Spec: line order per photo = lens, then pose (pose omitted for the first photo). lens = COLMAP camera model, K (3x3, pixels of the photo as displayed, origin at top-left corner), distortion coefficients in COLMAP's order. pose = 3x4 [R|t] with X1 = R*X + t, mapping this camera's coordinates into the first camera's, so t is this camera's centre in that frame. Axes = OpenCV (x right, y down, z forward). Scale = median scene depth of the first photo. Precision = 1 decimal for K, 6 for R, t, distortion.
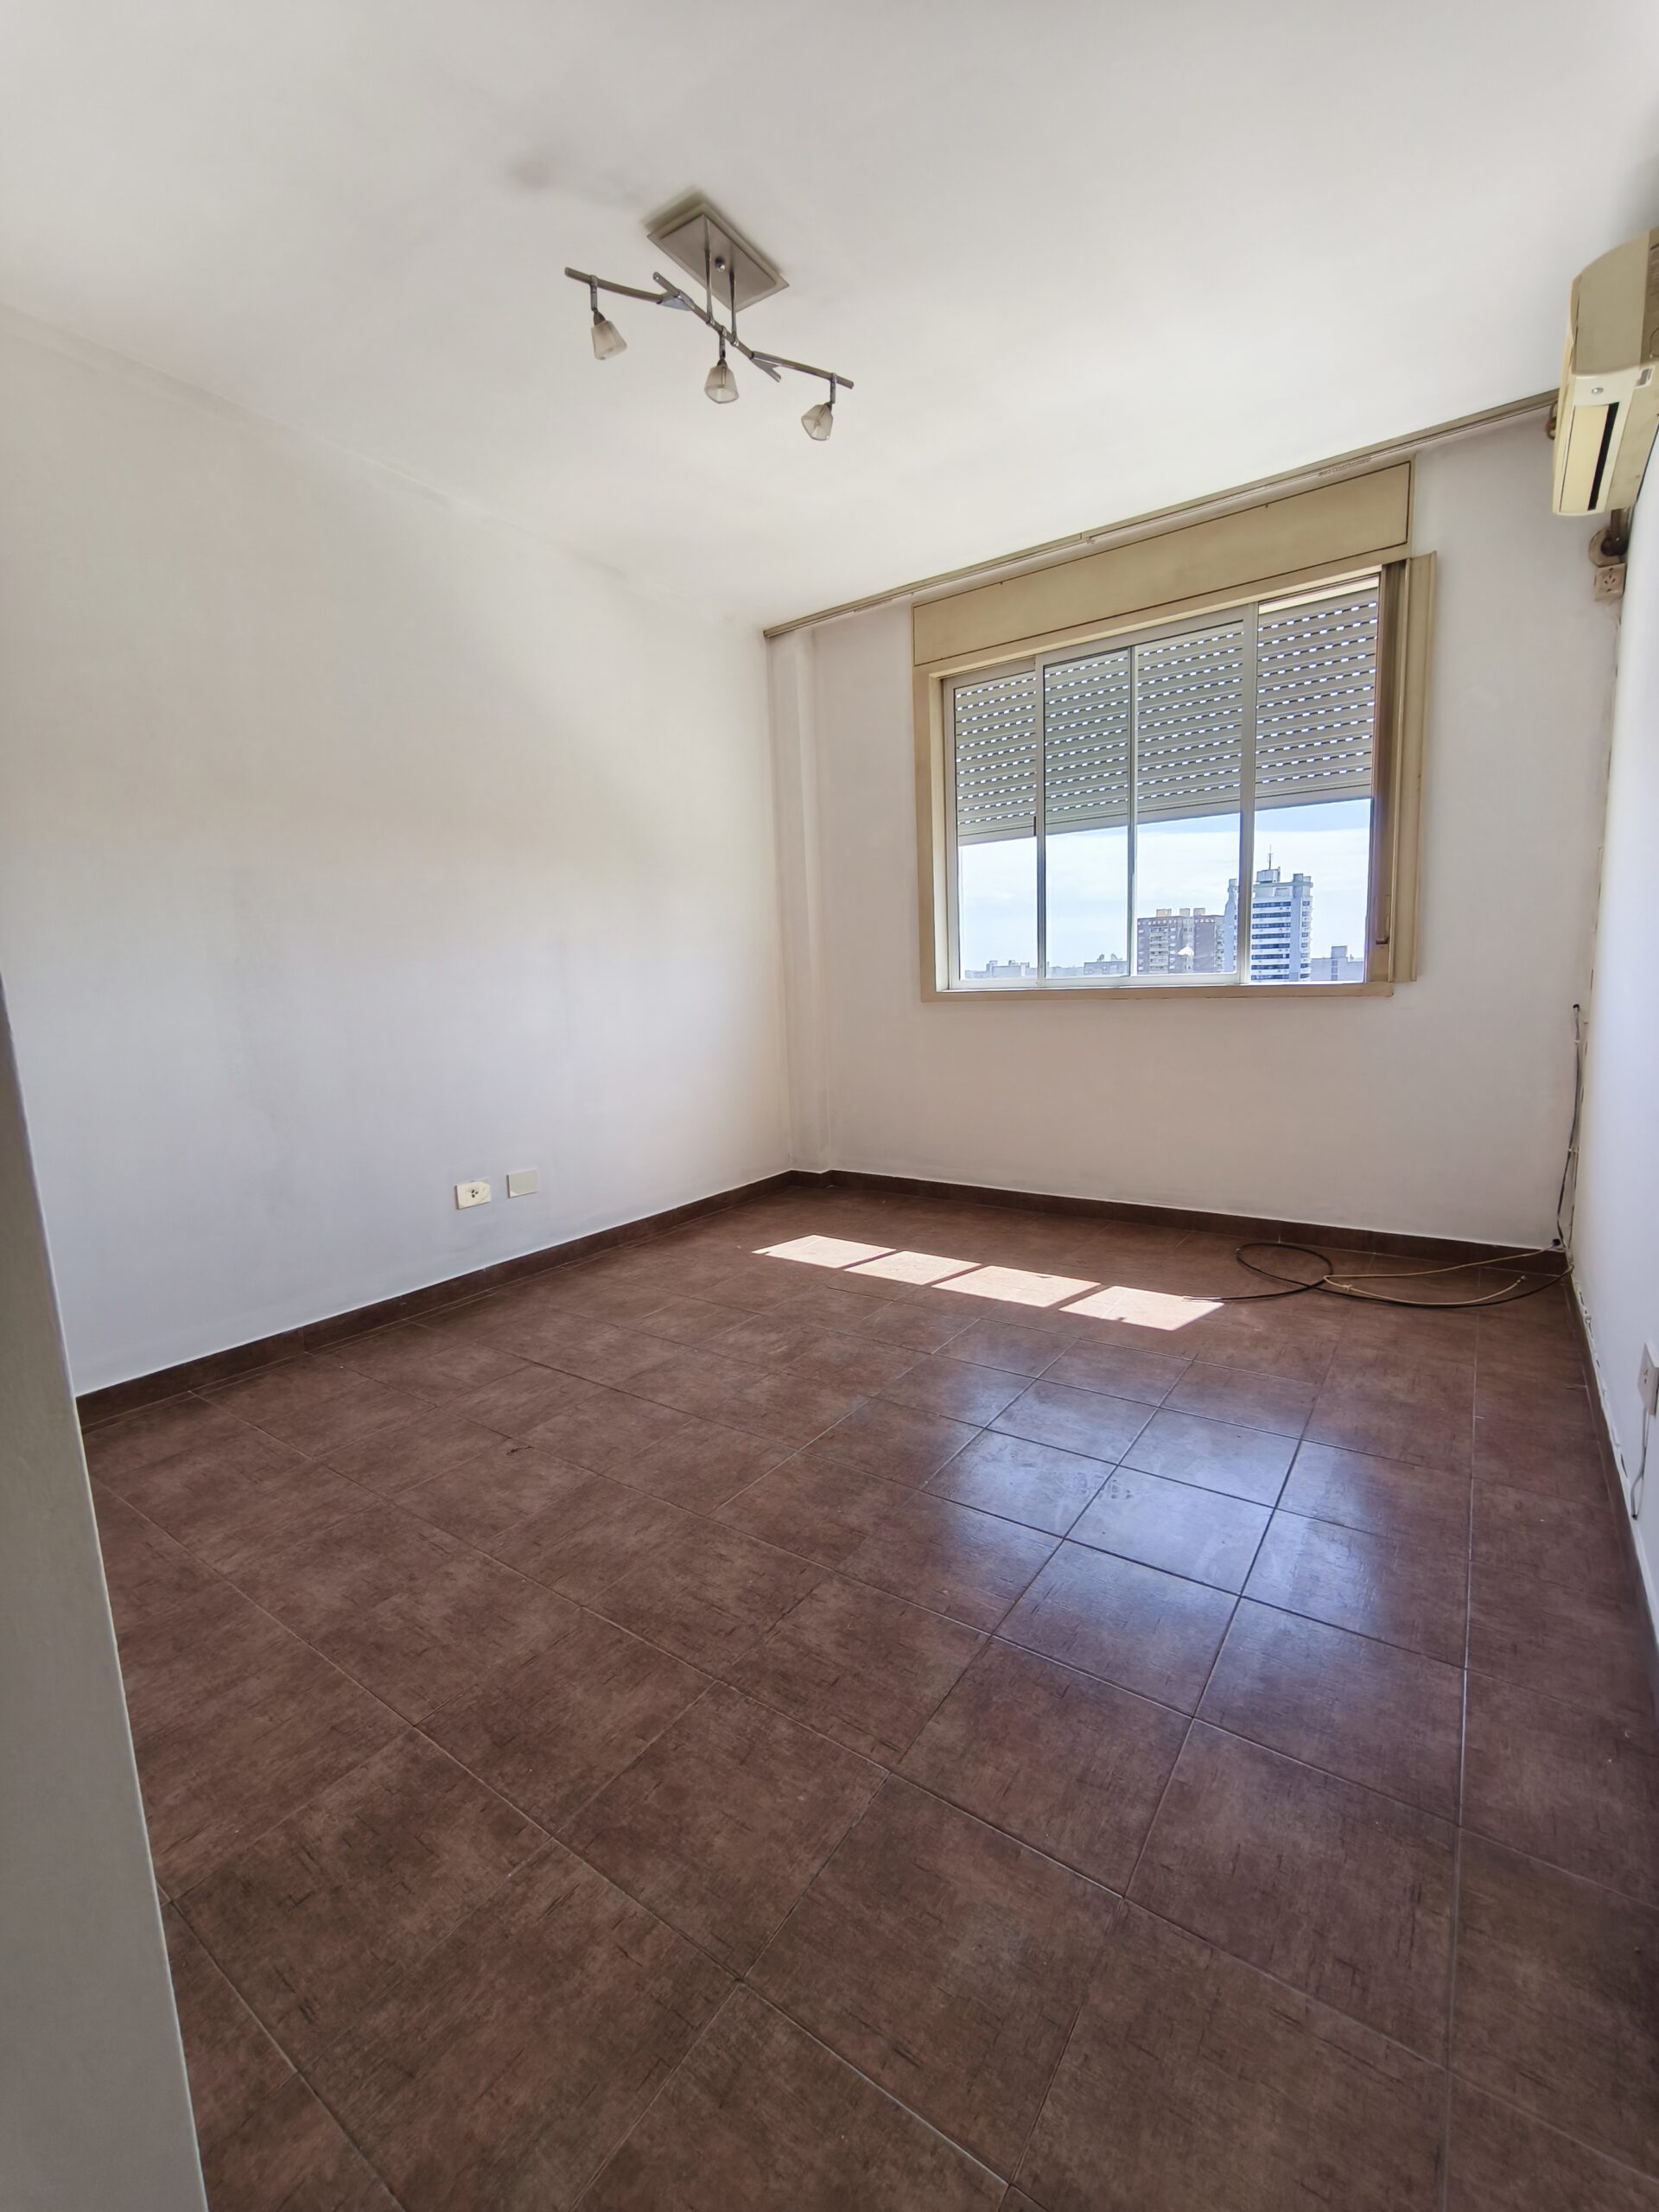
lens RADIAL K [[934.6, 0, 827.9], [0, 934.6, 1107.1], [0, 0, 1]] dist [-0.005000, -0.000418]
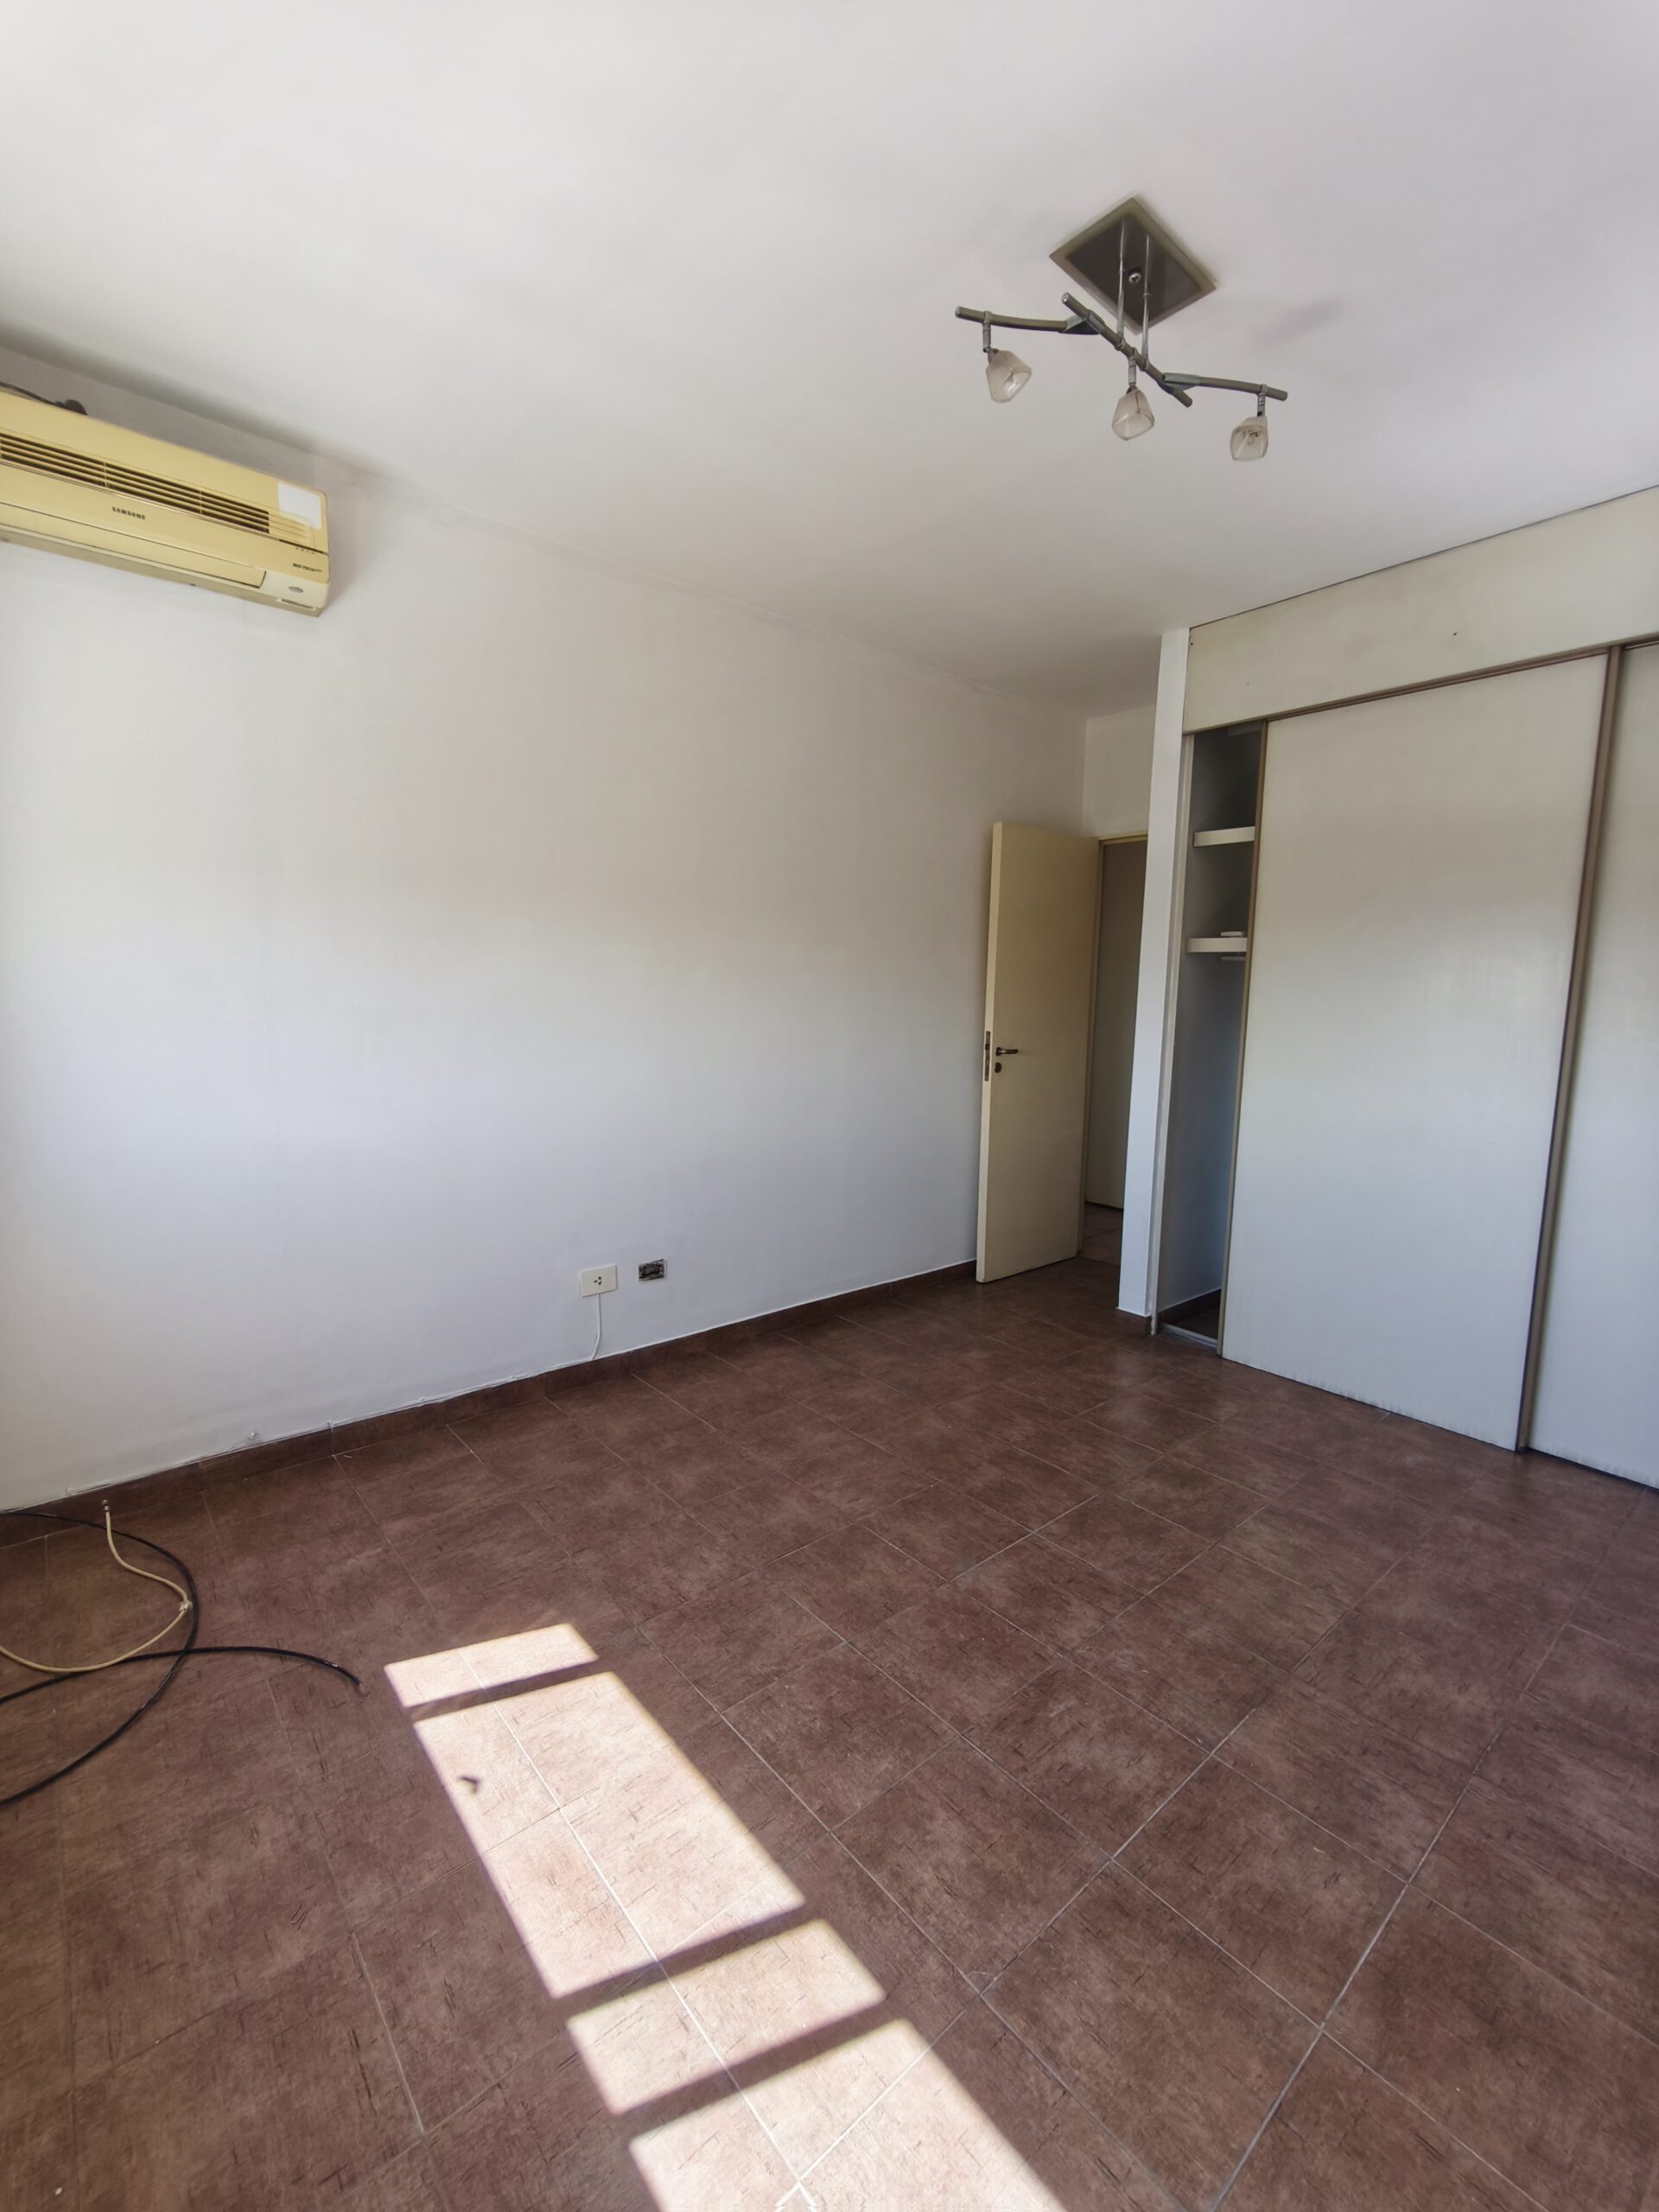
lens RADIAL K [[934.6, 0, 827.9], [0, 934.6, 1107.1], [0, 0, 1]] dist [-0.005000, -0.000418]
pose [[-0.968445, -0.011461, 0.248964, -0.062679], [0.053156, 0.966458, 0.251265, -0.388781], [-0.243493, 0.256570, -0.935352, 1.889154]]
